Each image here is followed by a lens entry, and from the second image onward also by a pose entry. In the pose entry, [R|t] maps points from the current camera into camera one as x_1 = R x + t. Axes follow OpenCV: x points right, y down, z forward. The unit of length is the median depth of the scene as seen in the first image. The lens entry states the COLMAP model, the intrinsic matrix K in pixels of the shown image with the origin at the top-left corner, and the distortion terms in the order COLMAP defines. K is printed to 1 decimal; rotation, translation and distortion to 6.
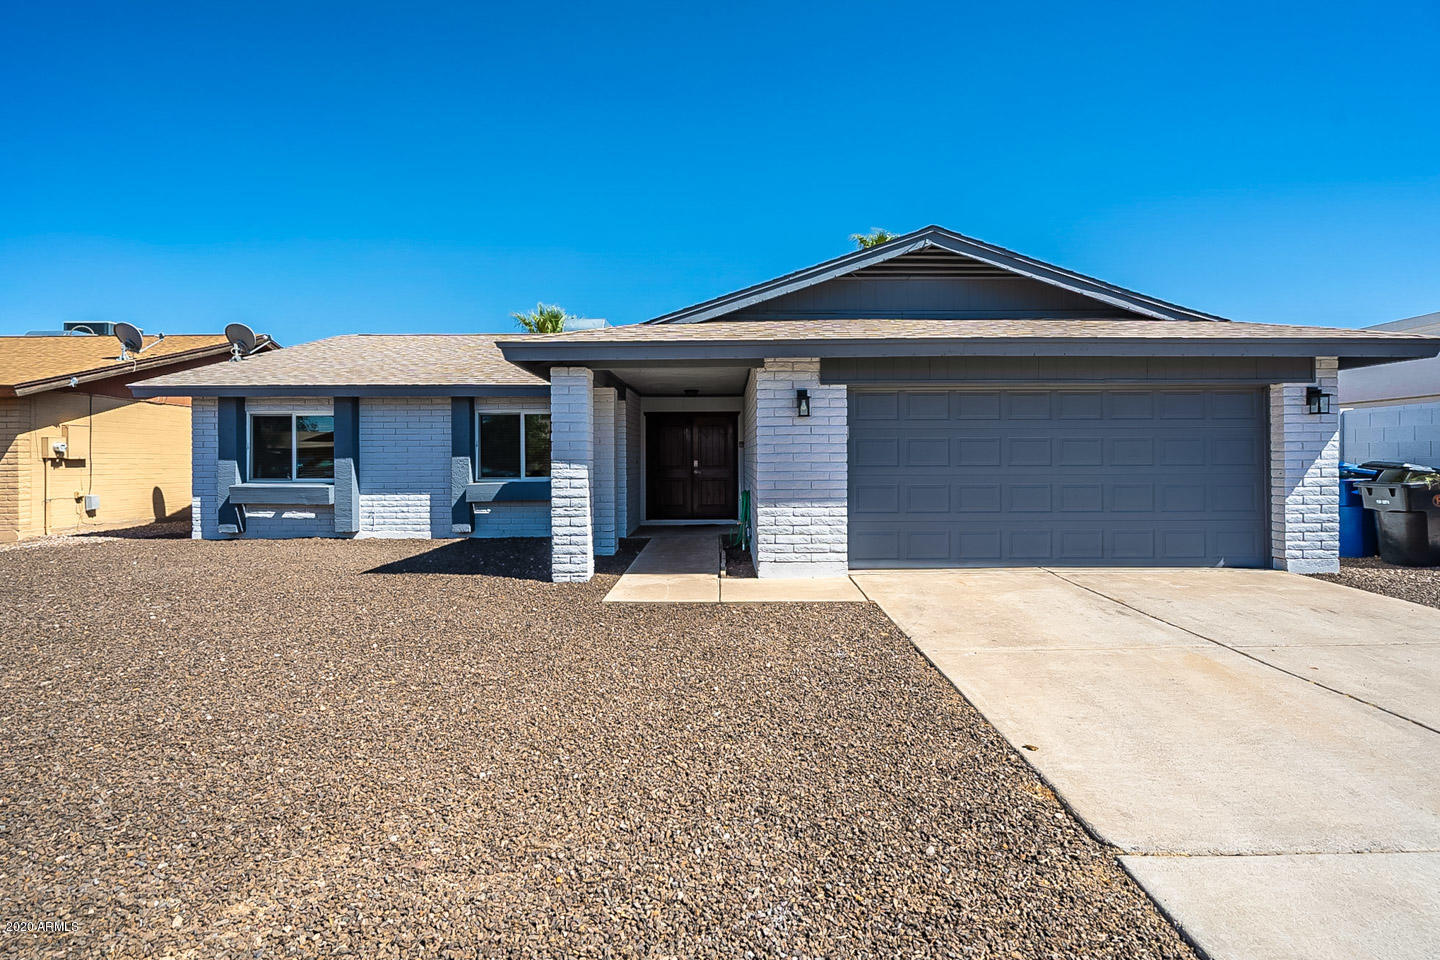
lens RADIAL K [[662.0, 0, 719.9], [0, 662.0, 447.6], [0, 0, 1]] dist [-0.001740, 0.000454]
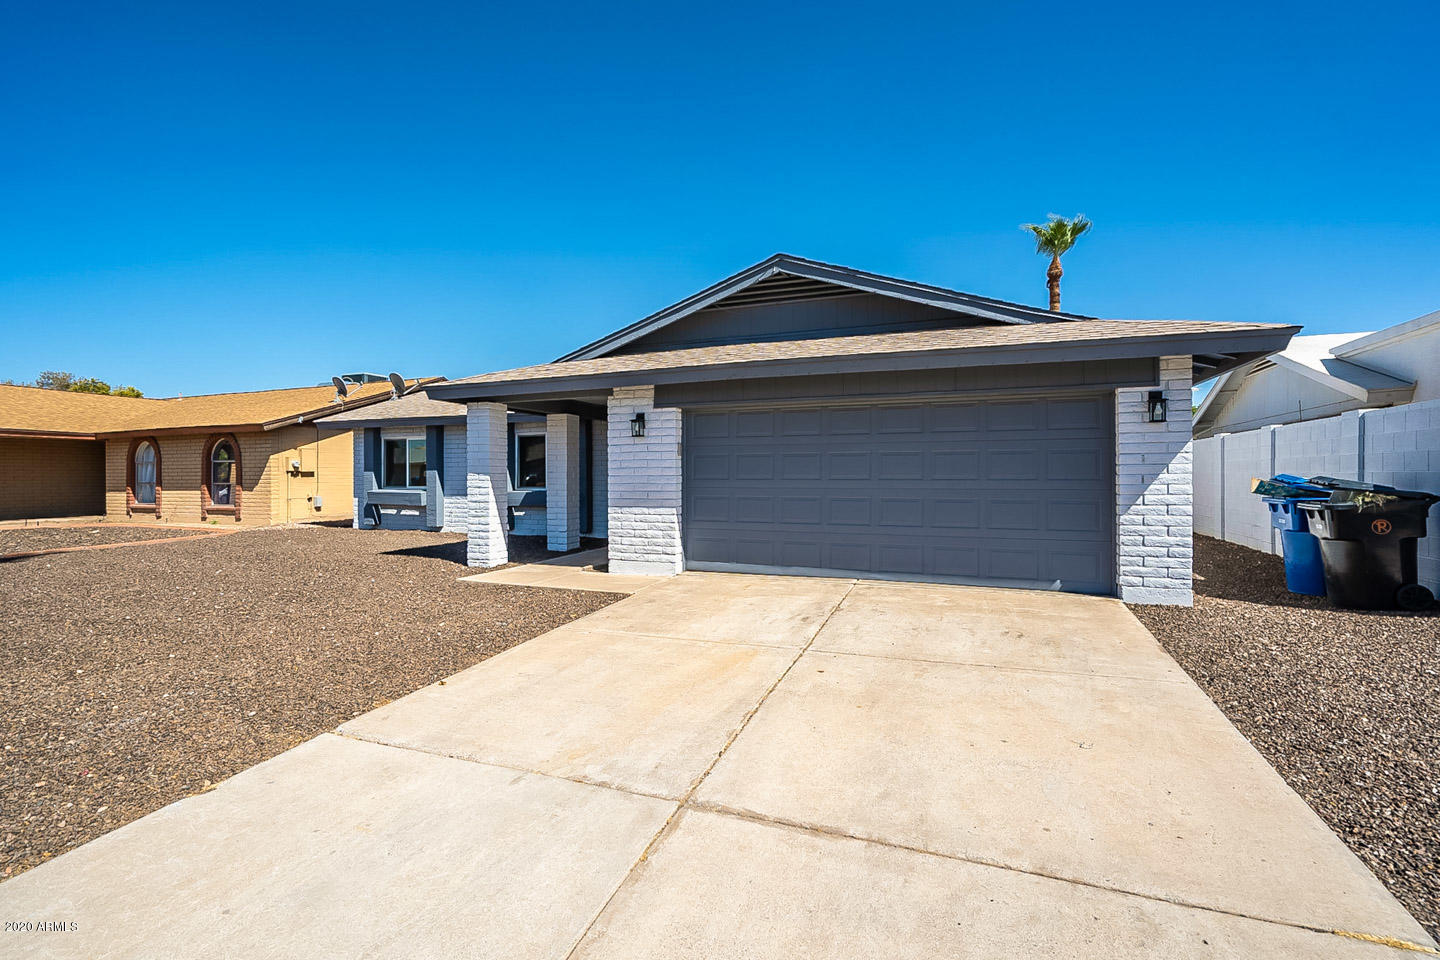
lens RADIAL K [[662.4, 0, 718.1], [0, 662.4, 460.9], [0, 0, 1]] dist [-0.003540, 0.000156]
pose [[0.926025, -0.005536, -0.377422, 0.631984], [0.006558, 0.999977, 0.001421, -0.004145], [0.377405, -0.003791, 0.926040, -0.025895]]
